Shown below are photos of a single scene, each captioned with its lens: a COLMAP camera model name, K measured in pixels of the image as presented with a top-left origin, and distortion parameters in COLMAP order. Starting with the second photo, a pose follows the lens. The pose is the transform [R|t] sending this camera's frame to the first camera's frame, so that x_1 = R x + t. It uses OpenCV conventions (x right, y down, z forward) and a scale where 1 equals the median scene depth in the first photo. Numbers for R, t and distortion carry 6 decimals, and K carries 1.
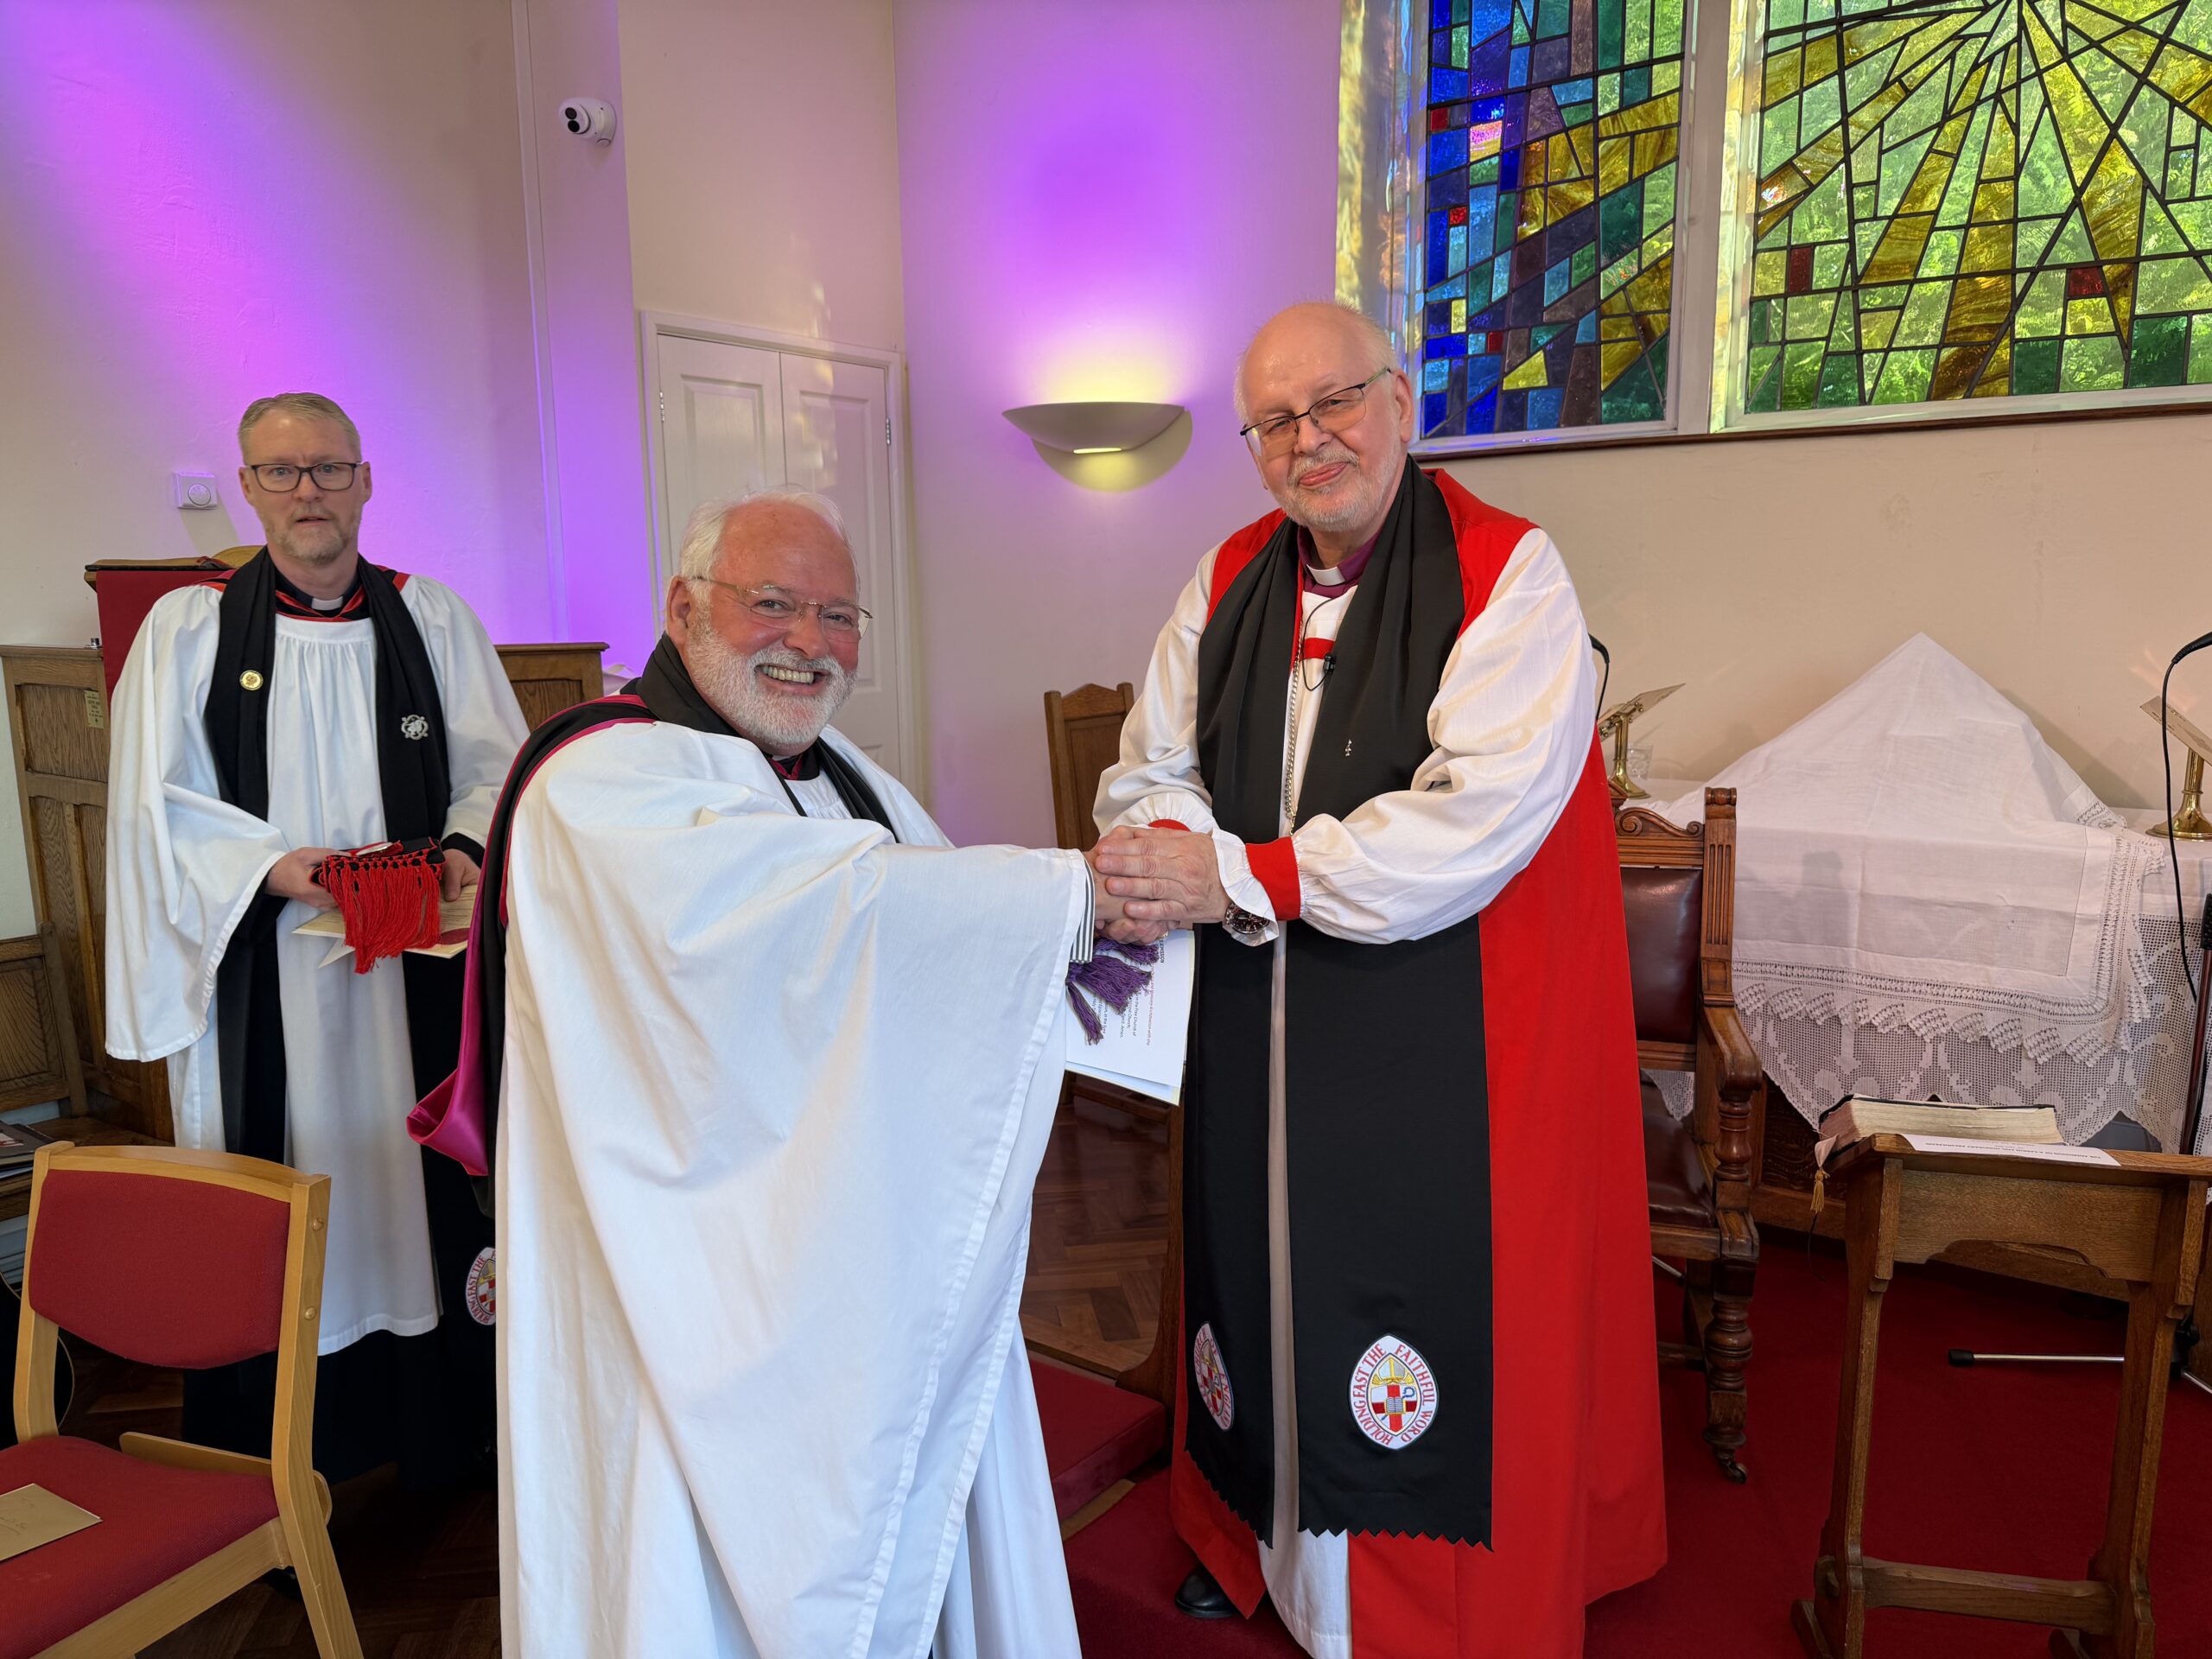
lens RADIAL K [[1525.0, 0, 1110.1], [0, 1525.0, 854.0], [0, 0, 1]] dist [-0.005760, -0.012403]
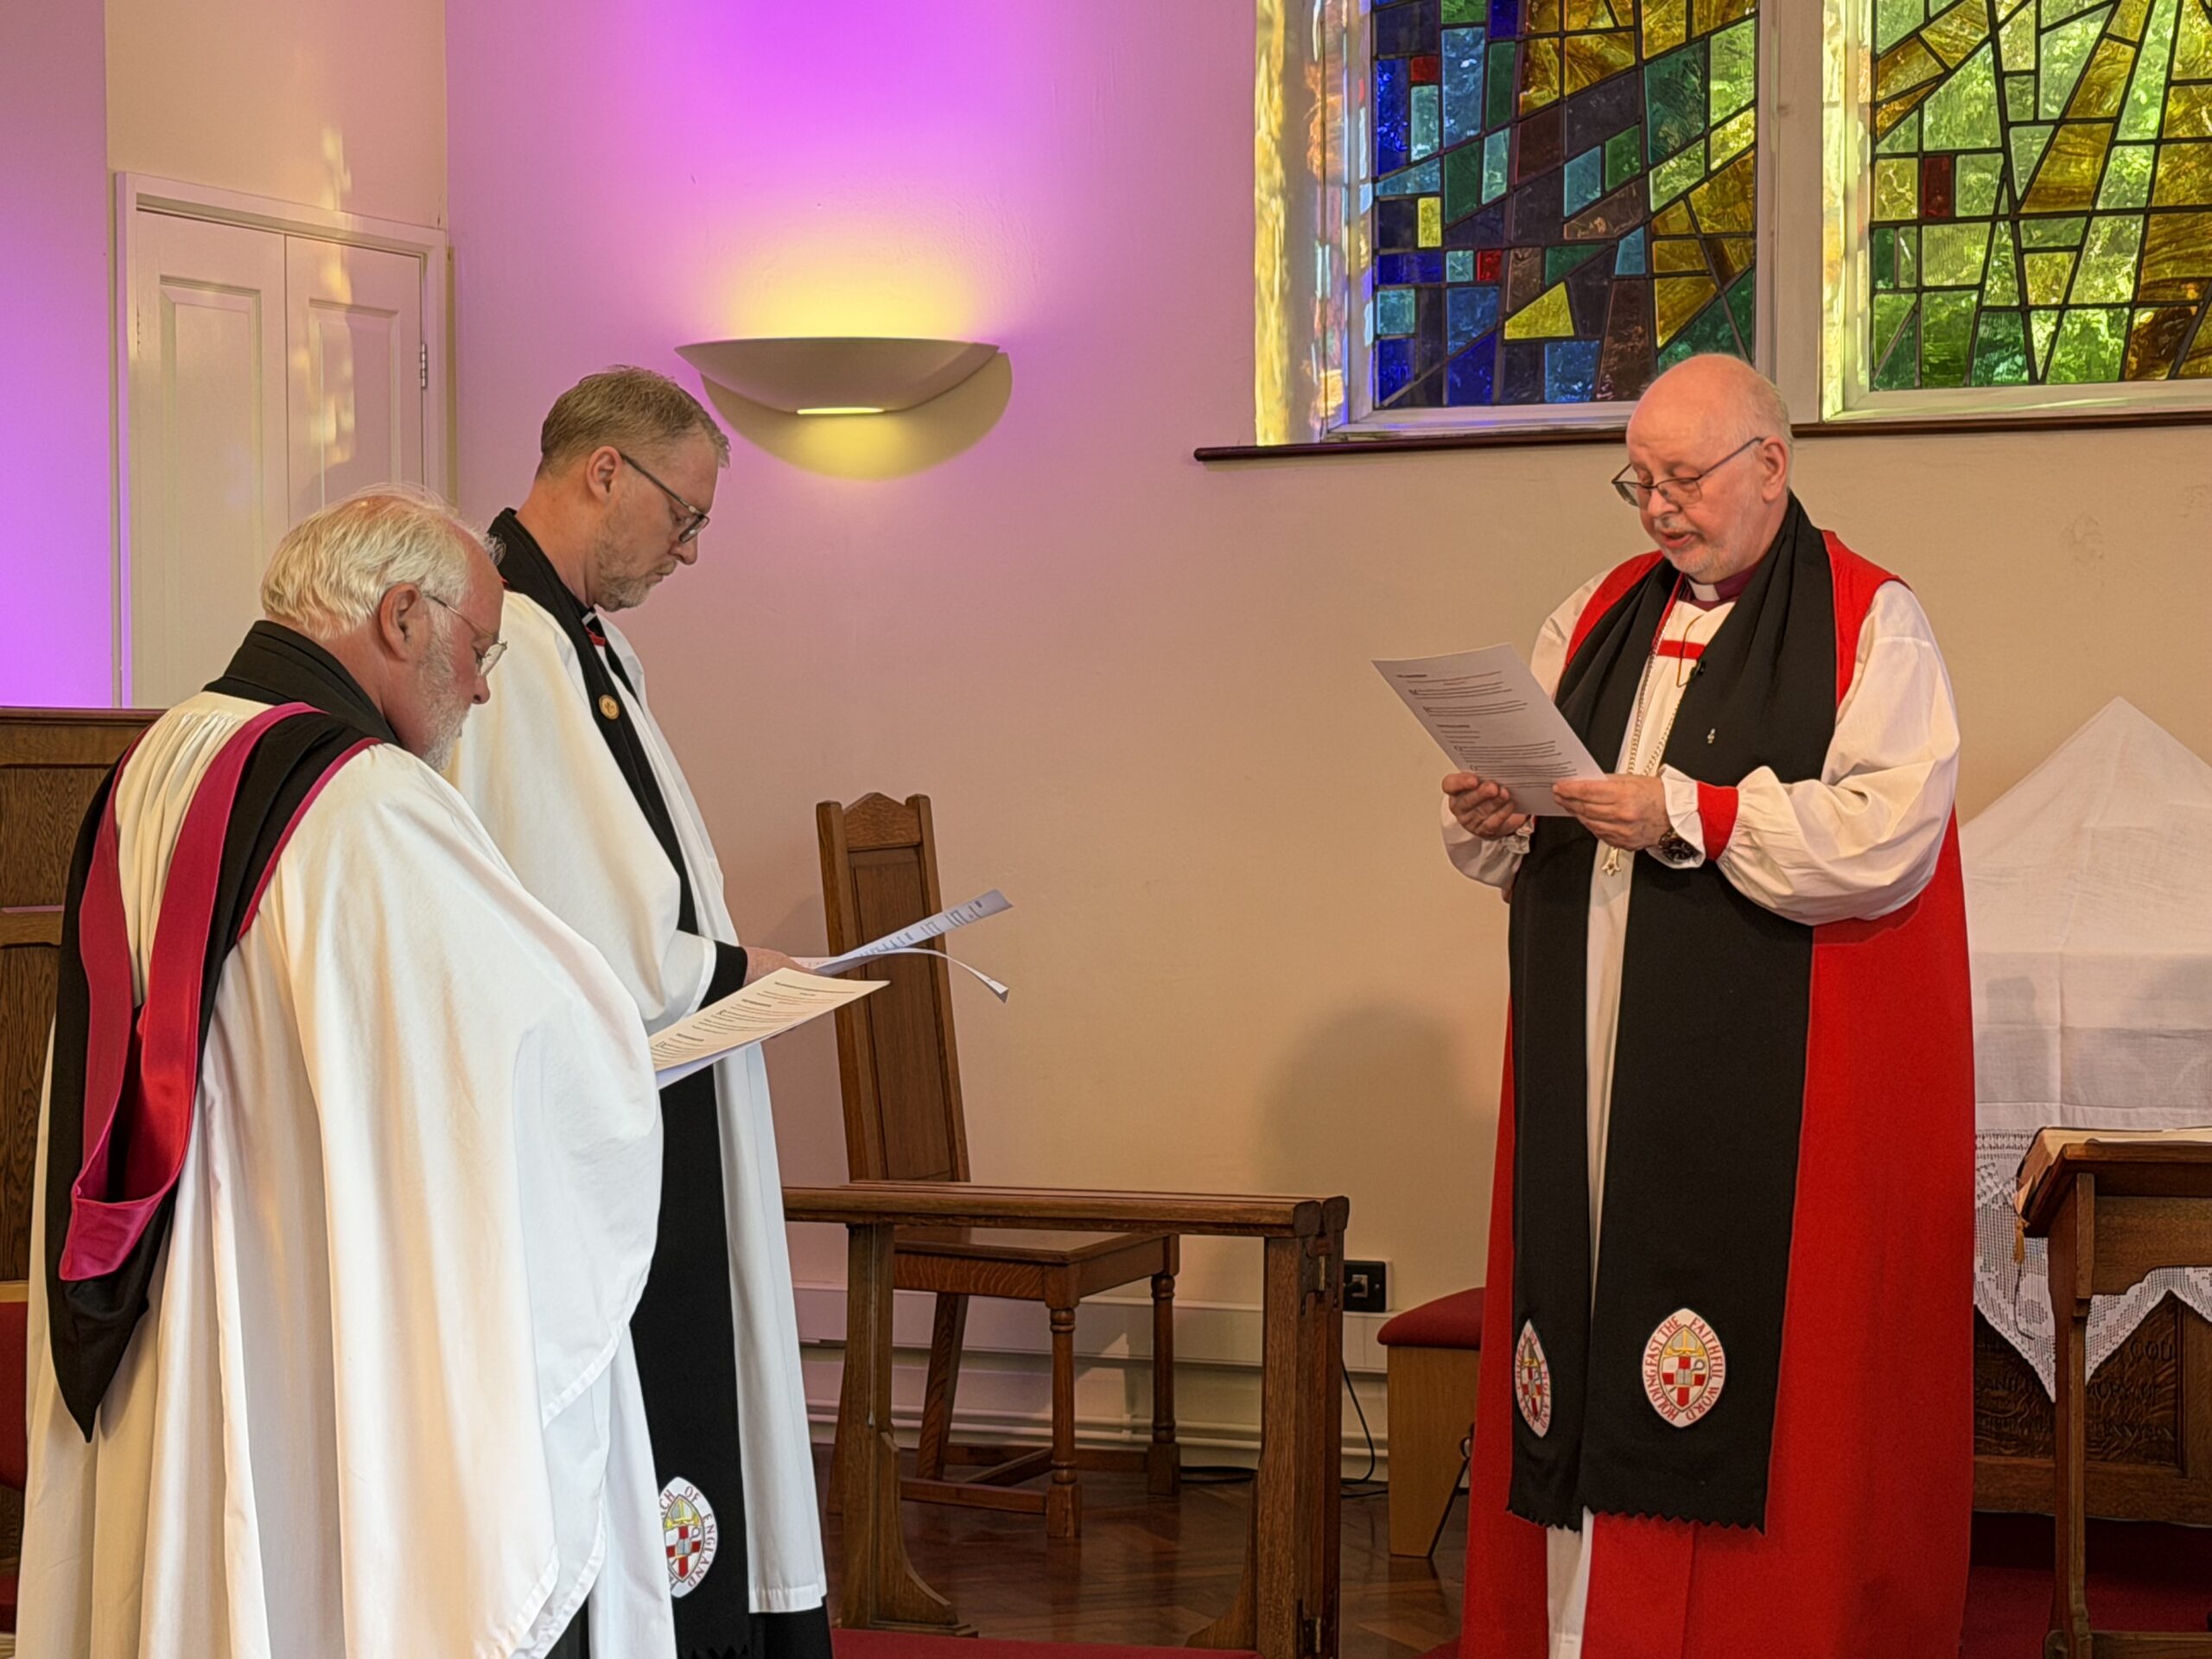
lens RADIAL K [[4475.7, 0, 1106.0], [0, 4475.7, 829.5], [0, 0, 1]] dist [0.222295, -0.725887]
pose [[0.972949, -0.000976, 0.231018, -0.375602], [0.033944, 0.989741, -0.138779, 0.169159], [-0.228513, 0.142866, 0.963001, -0.822165]]
